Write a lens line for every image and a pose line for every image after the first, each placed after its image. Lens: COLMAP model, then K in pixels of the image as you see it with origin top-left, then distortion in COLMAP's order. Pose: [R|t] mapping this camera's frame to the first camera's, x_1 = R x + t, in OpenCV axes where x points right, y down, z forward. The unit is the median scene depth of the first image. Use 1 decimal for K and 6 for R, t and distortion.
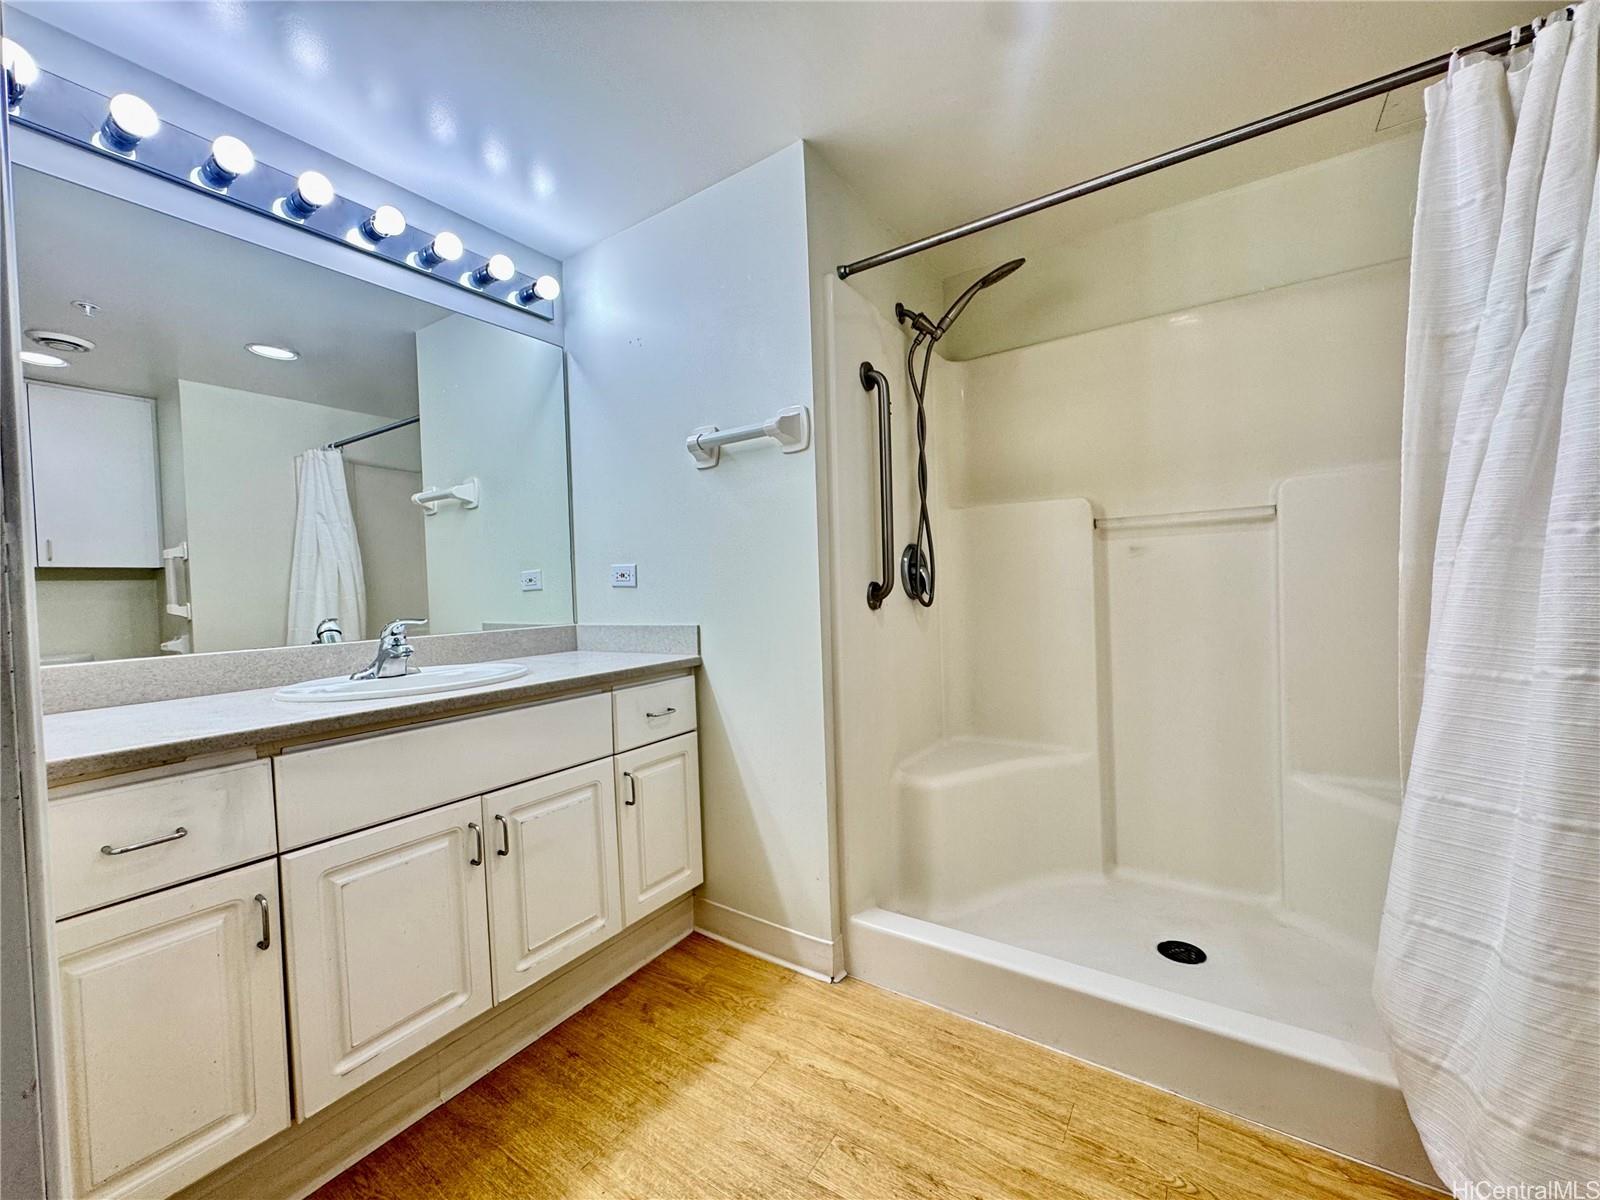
lens RADIAL K [[640.1, 0, 798.1], [0, 640.1, 599.8], [0, 0, 1]] dist [-0.003842, -0.000110]
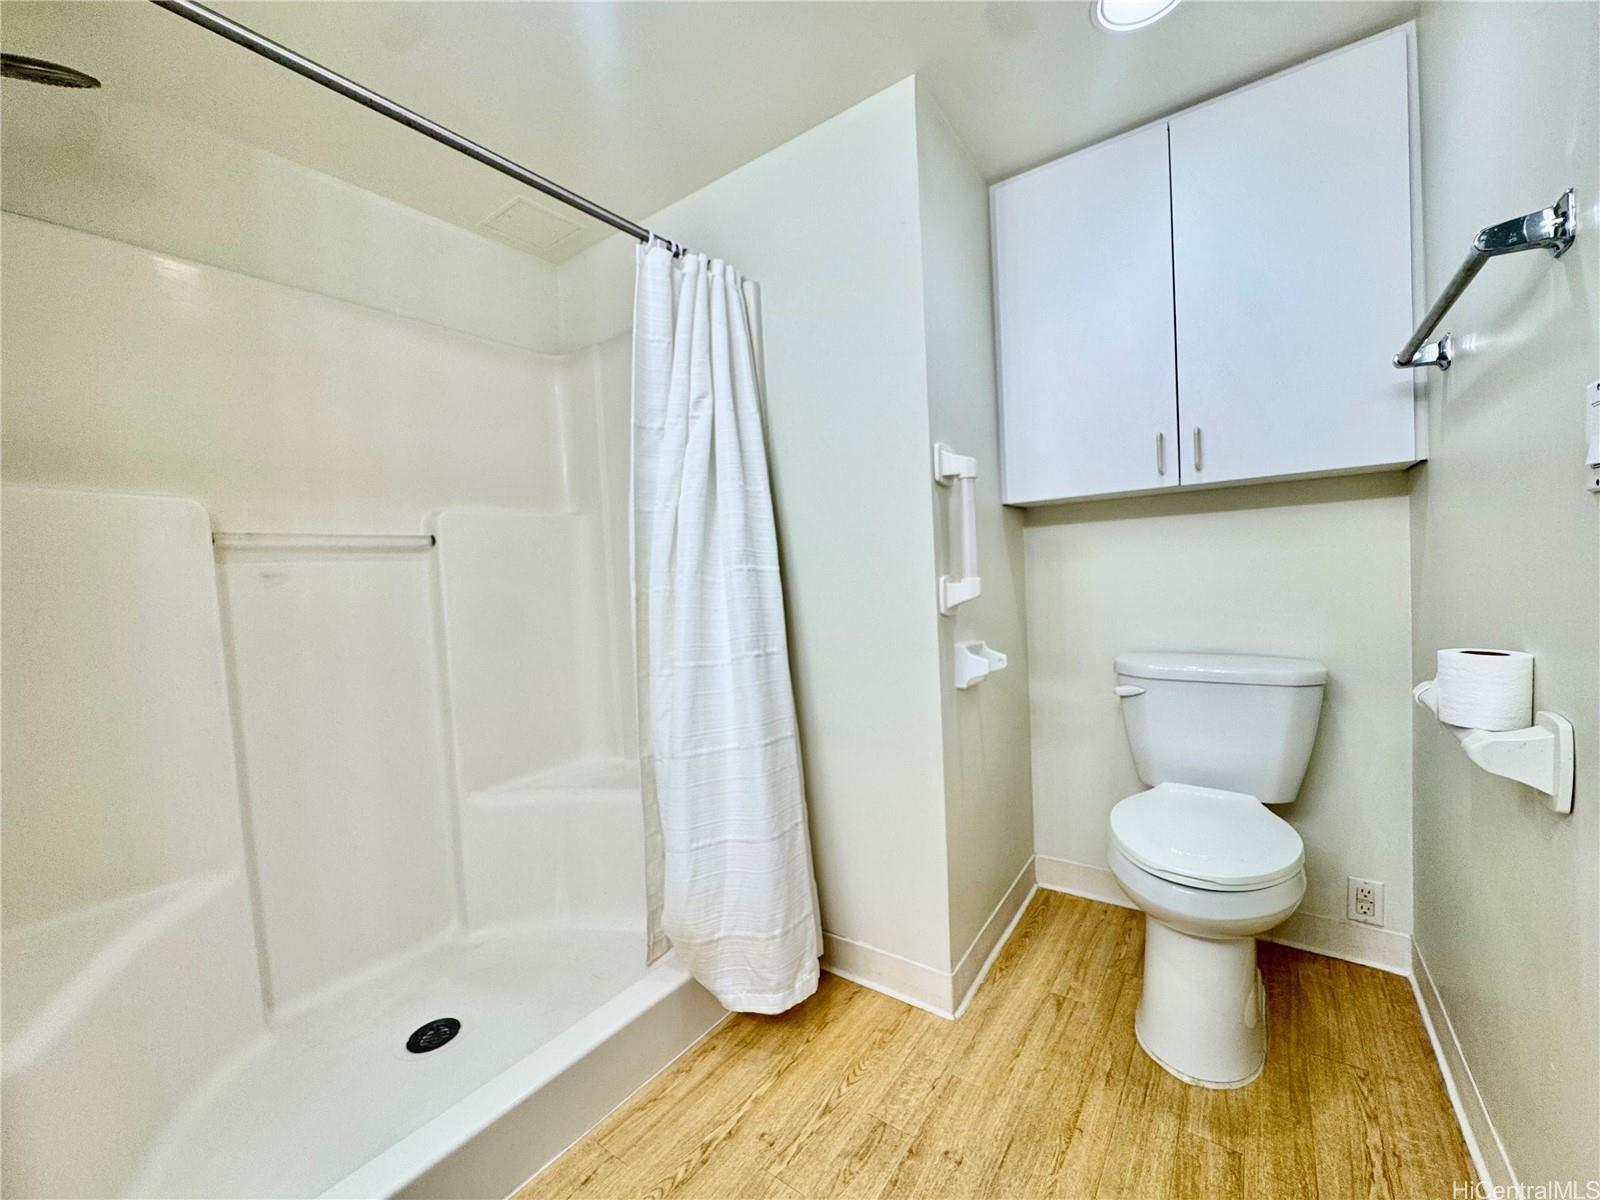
lens RADIAL K [[645.8, 0, 800.0], [0, 645.8, 600.0], [0, 0, 1]] dist [-0.002479, -0.000049]
pose [[0.037620, -0.011656, 0.999224, -0.276726], [0.069122, 0.997567, 0.009034, -0.019497], [-0.996899, 0.068729, 0.038334, 0.452758]]
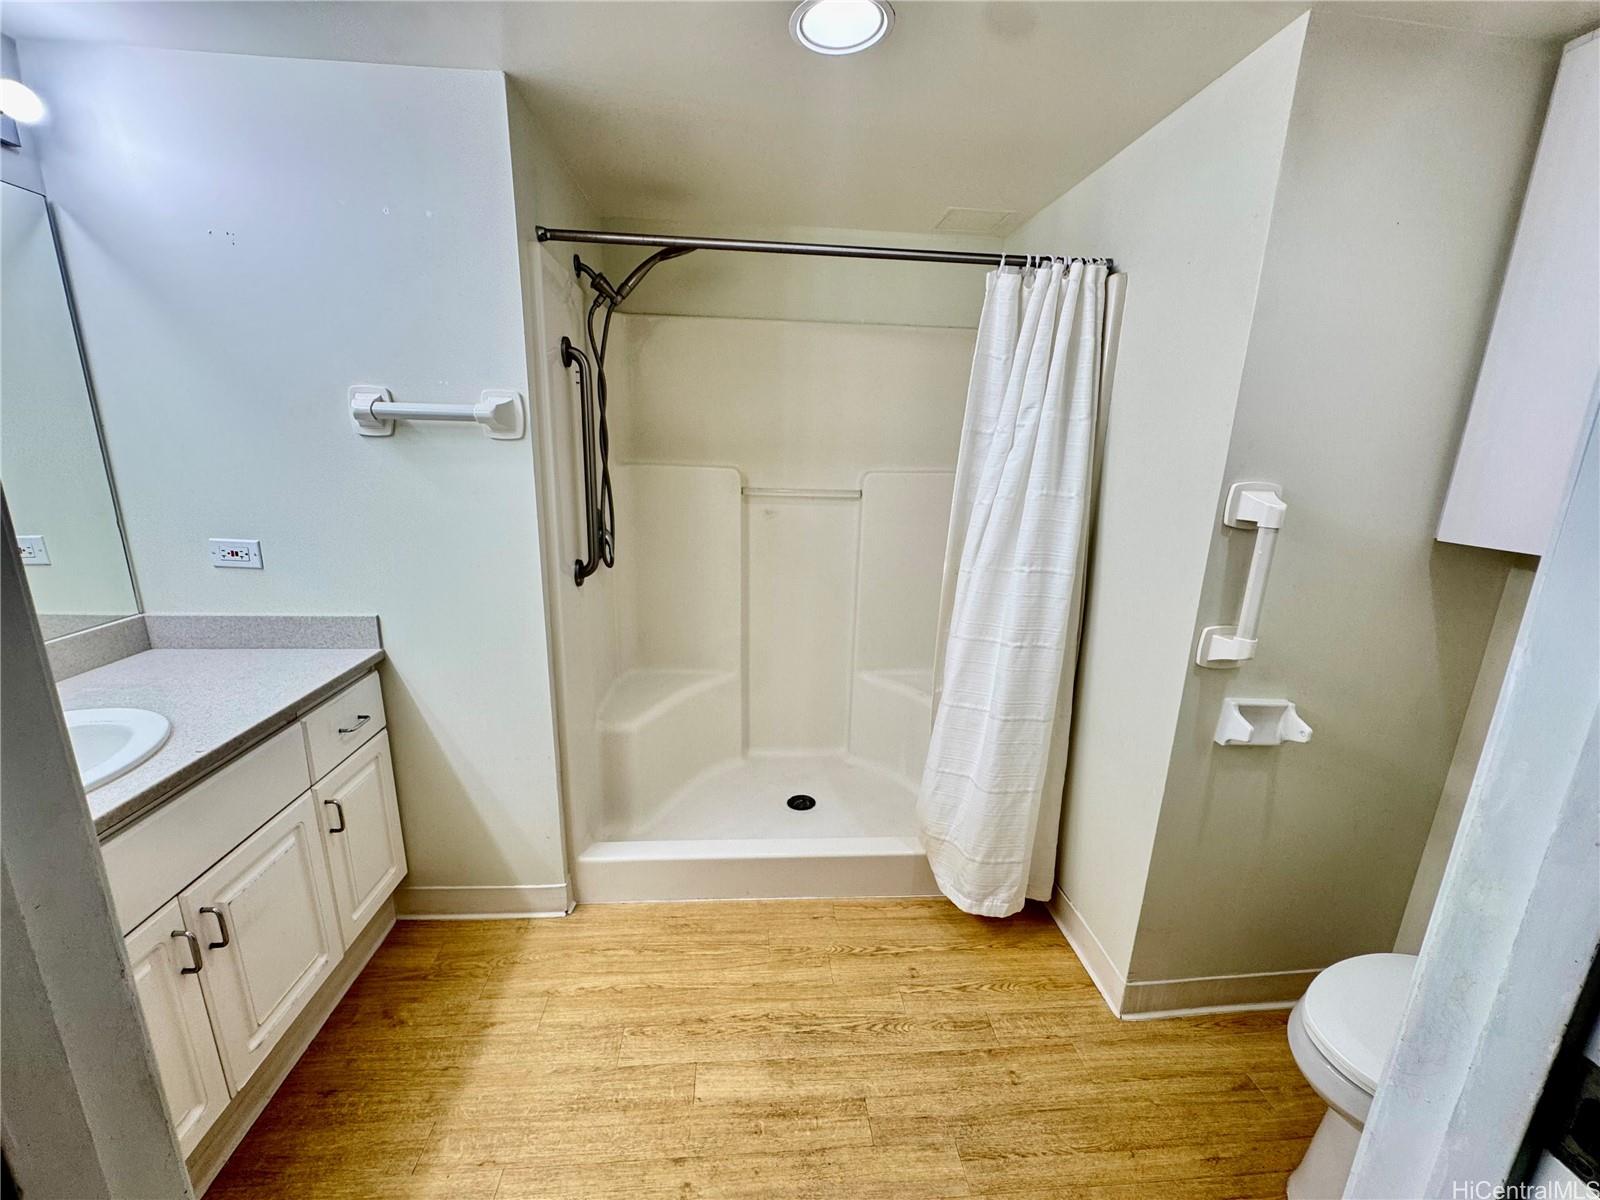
lens RADIAL K [[640.1, 0, 798.1], [0, 640.1, 599.8], [0, 0, 1]] dist [-0.003842, -0.000110]
pose [[0.780682, -0.096111, 0.617493, -0.294205], [-0.042052, 0.977784, 0.205356, -0.225650], [-0.623512, -0.186285, 0.759297, -0.034408]]
